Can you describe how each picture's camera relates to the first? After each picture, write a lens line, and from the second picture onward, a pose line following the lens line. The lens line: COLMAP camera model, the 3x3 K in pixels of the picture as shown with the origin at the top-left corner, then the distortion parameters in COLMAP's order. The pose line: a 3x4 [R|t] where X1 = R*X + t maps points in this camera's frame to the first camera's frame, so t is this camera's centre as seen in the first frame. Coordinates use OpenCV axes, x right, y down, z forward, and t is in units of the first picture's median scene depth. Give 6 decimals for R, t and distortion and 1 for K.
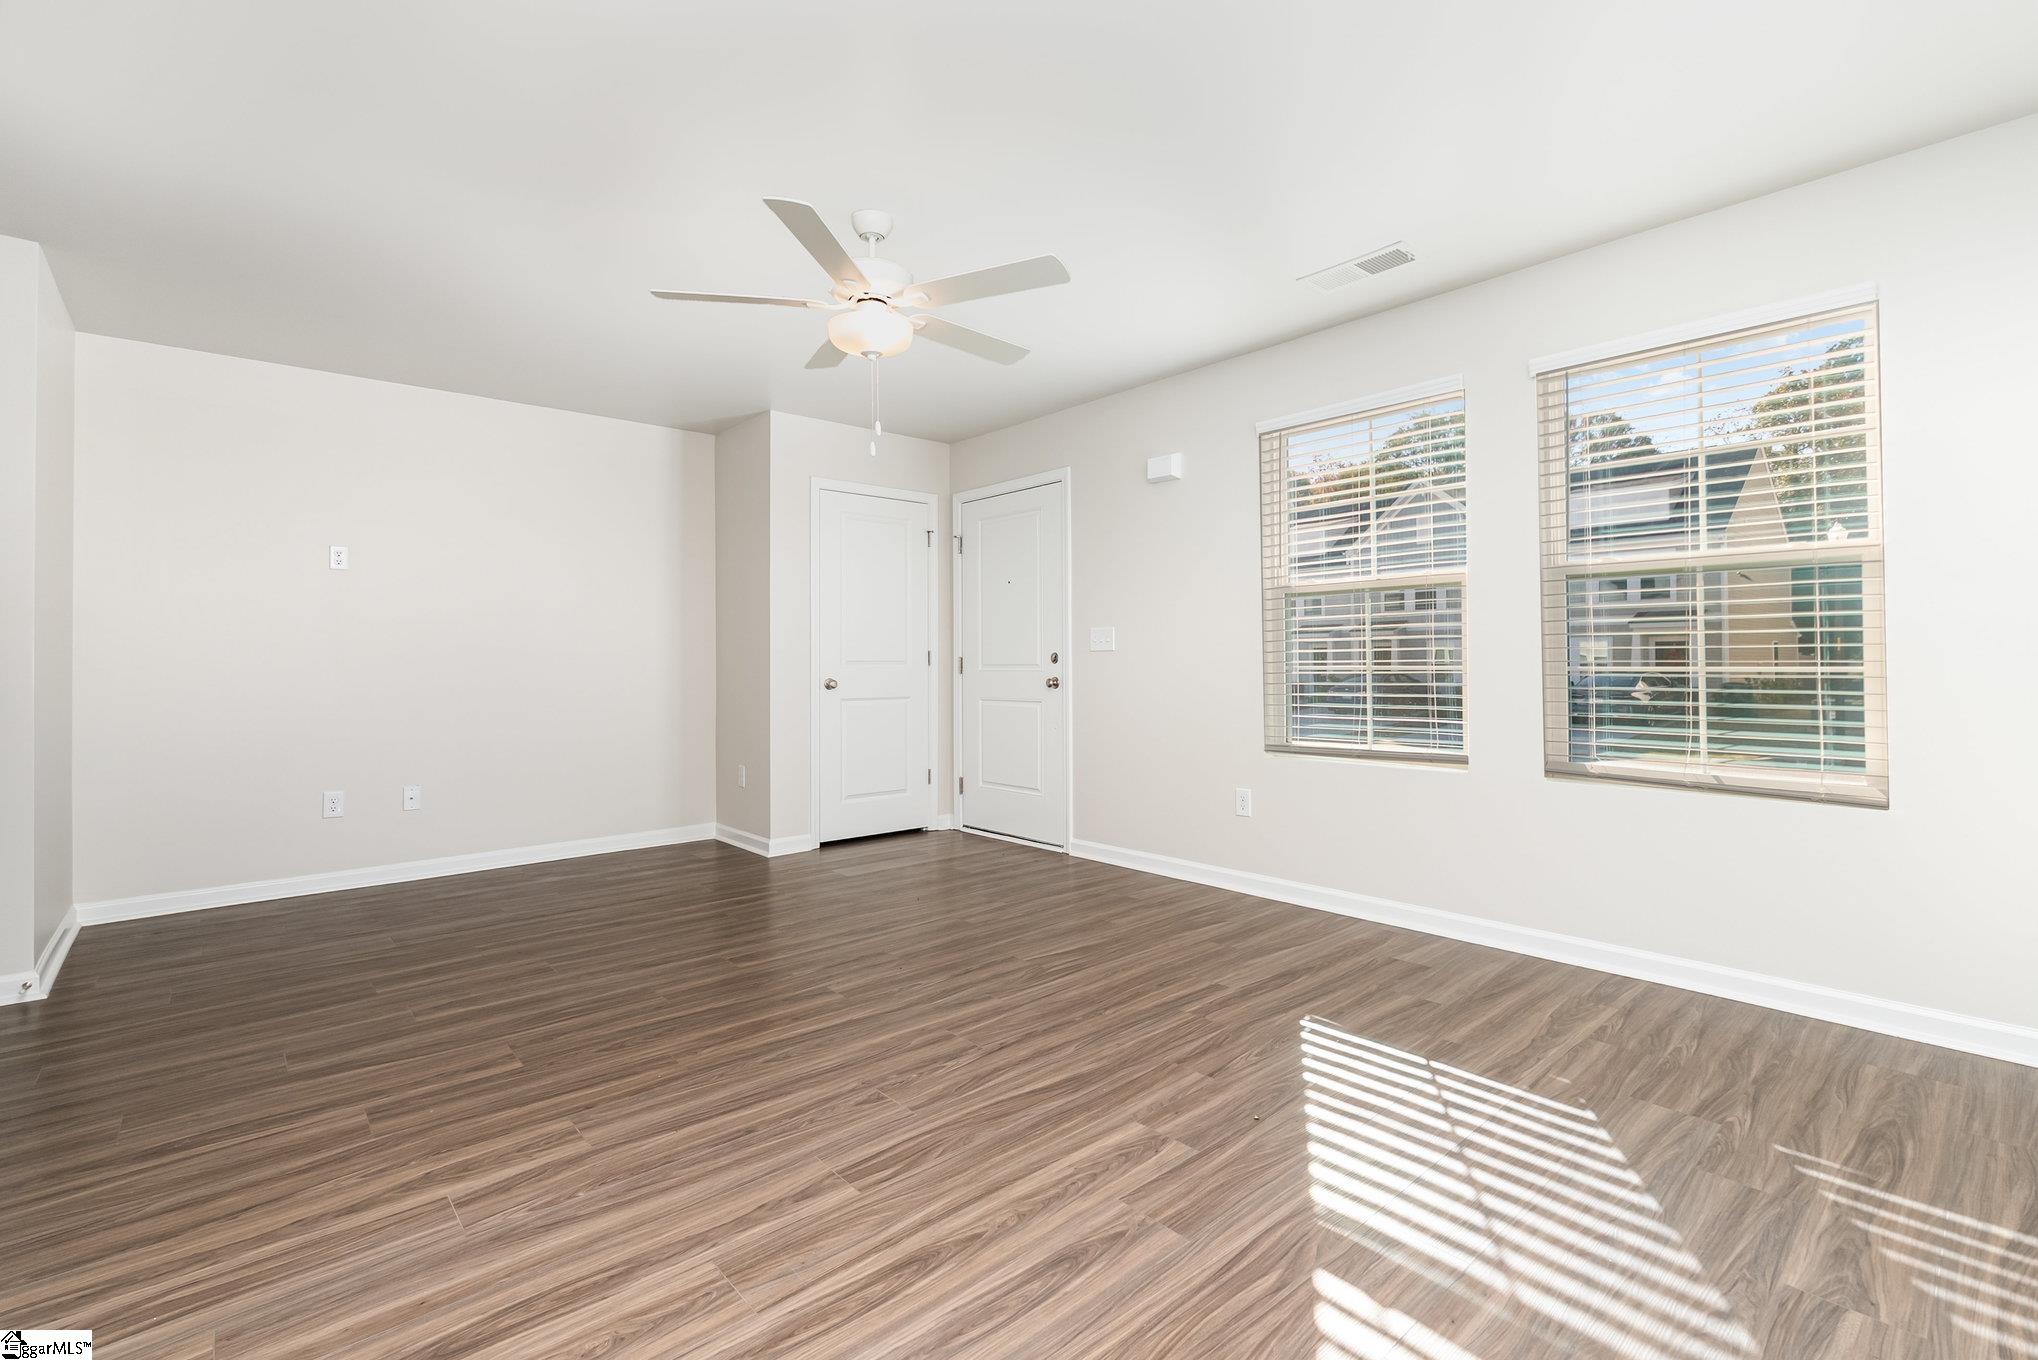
lens RADIAL K [[903.8, 0, 1033.3], [0, 903.8, 668.7], [0, 0, 1]] dist [-0.003686, -0.000727]
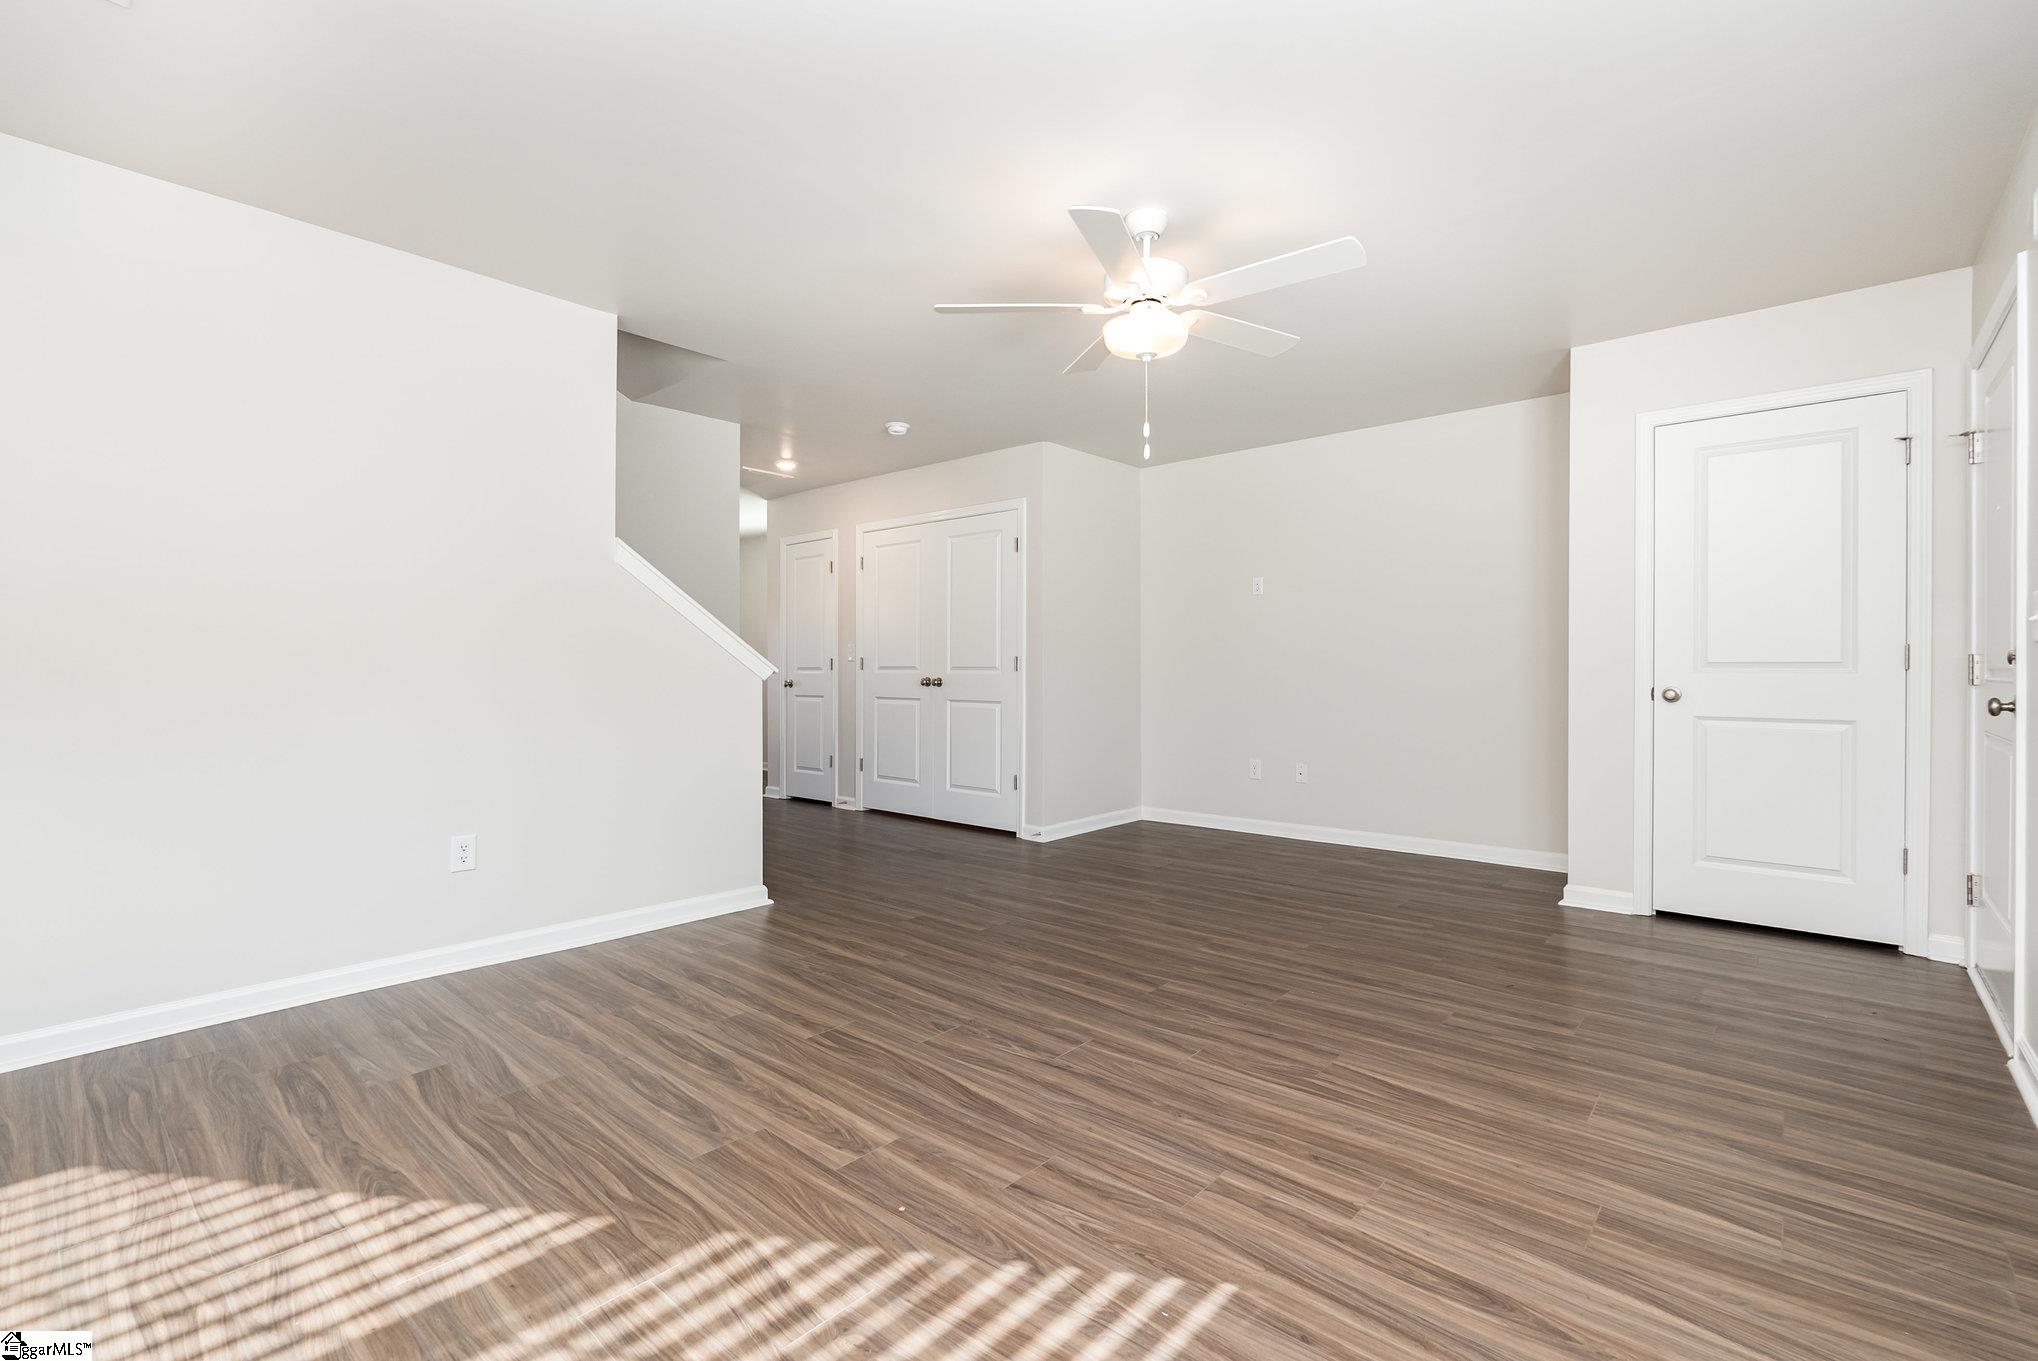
lens RADIAL K [[903.8, 0, 1013.4], [0, 903.8, 670.3], [0, 0, 1]] dist [-0.003686, -0.000727]
pose [[0.113608, 0.007226, -0.993499, 0.728052], [-0.004116, 0.999968, 0.006802, -0.007949], [0.993517, 0.003316, 0.113634, 0.670614]]
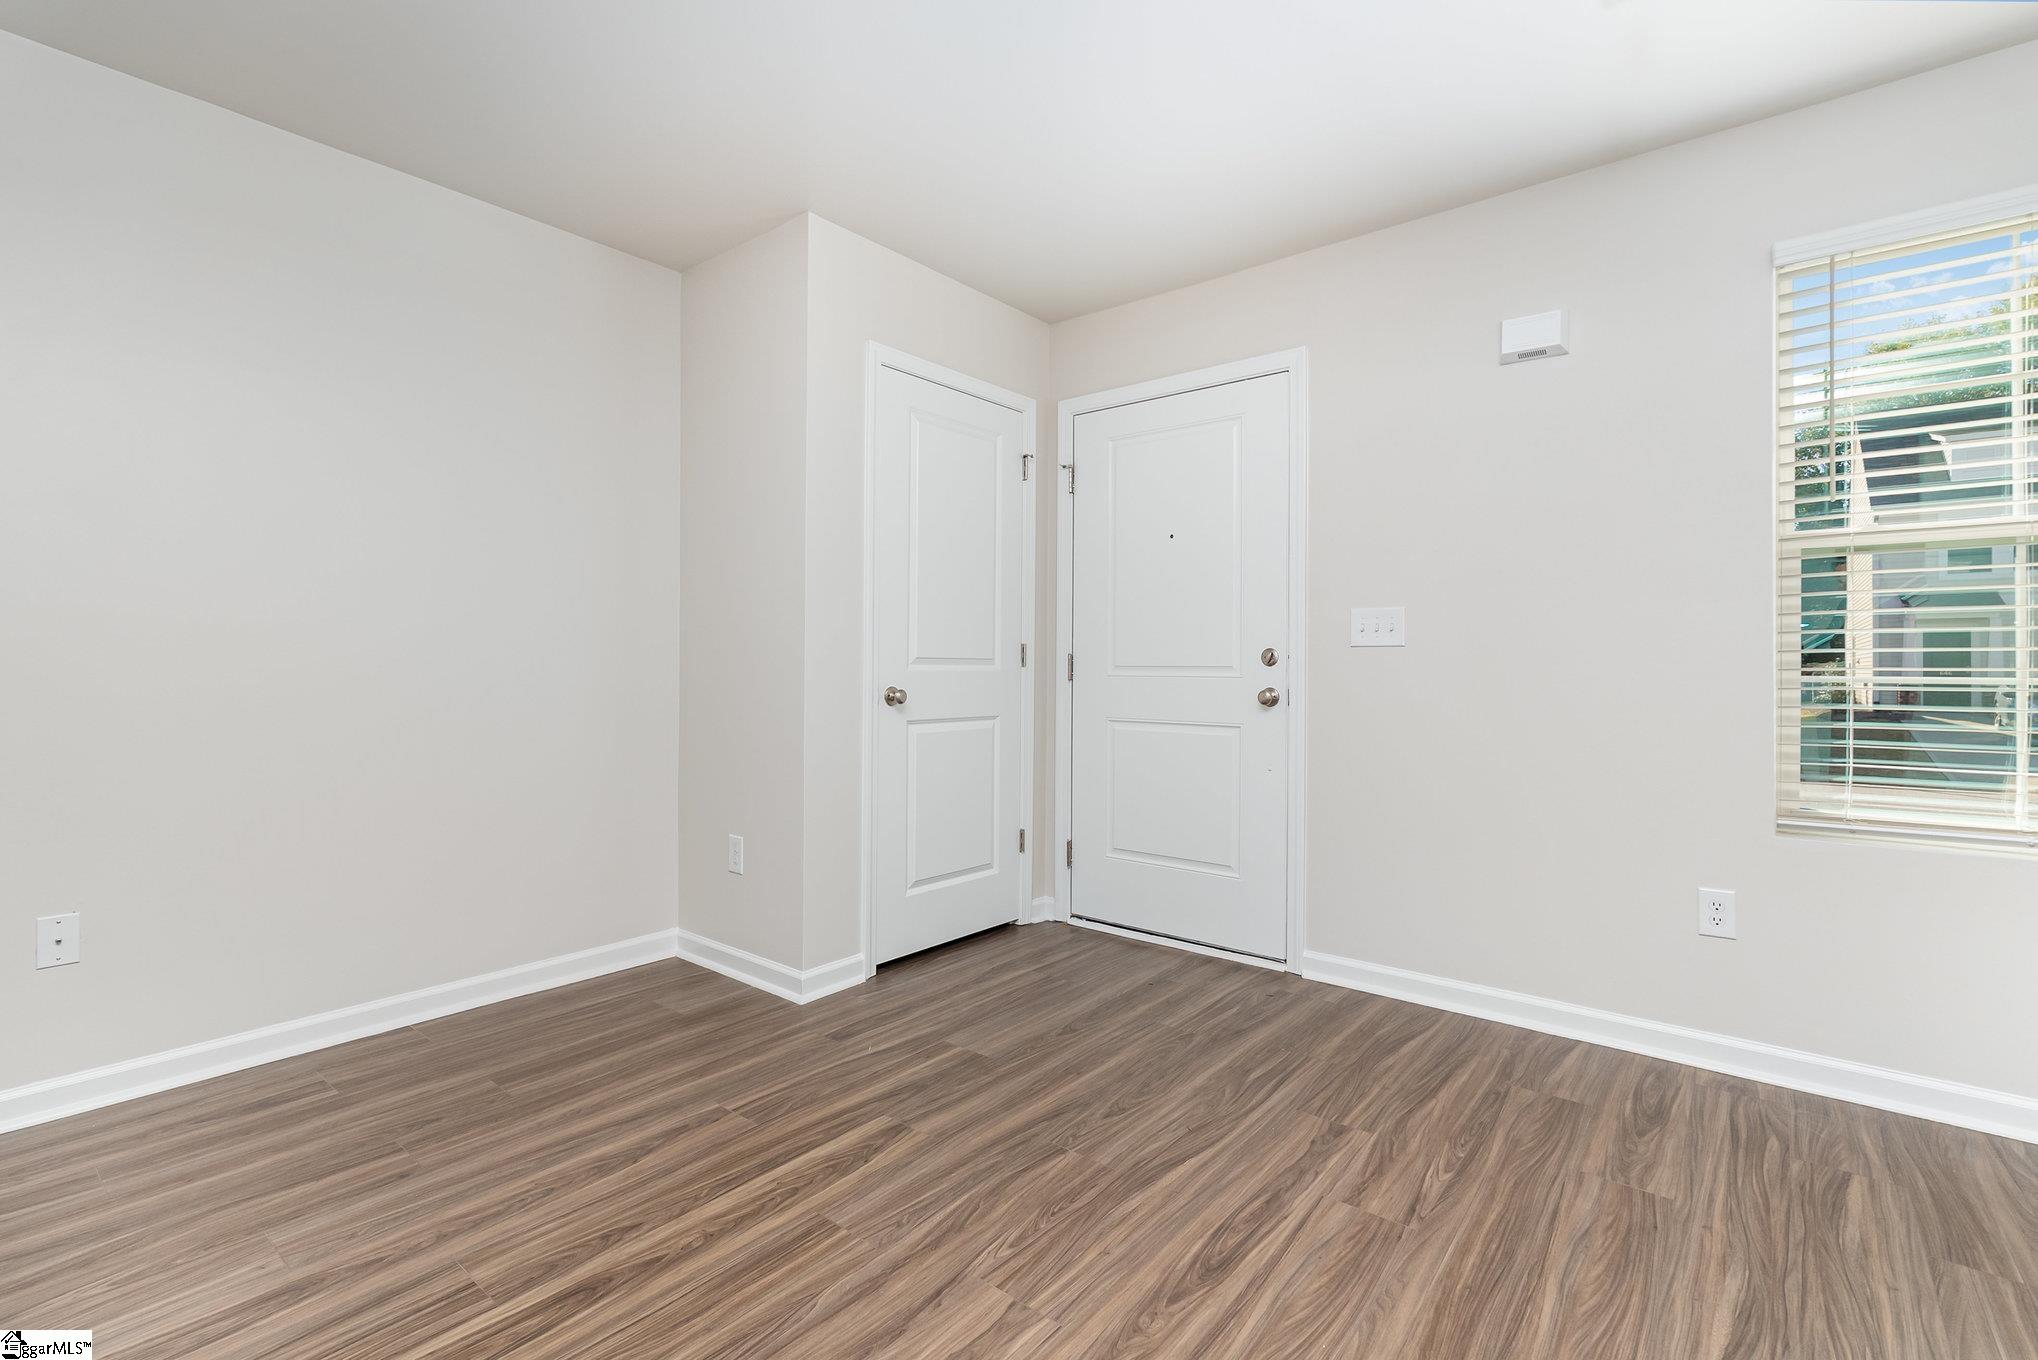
lens RADIAL K [[903.8, 0, 1027.1], [0, 903.8, 677.0], [0, 0, 1]] dist [-0.003686, -0.000727]
pose [[0.989521, 0.008665, 0.144127, -0.379871], [-0.009937, 0.999918, 0.008107, -0.002699], [-0.144045, -0.009454, 0.989526, 0.687043]]
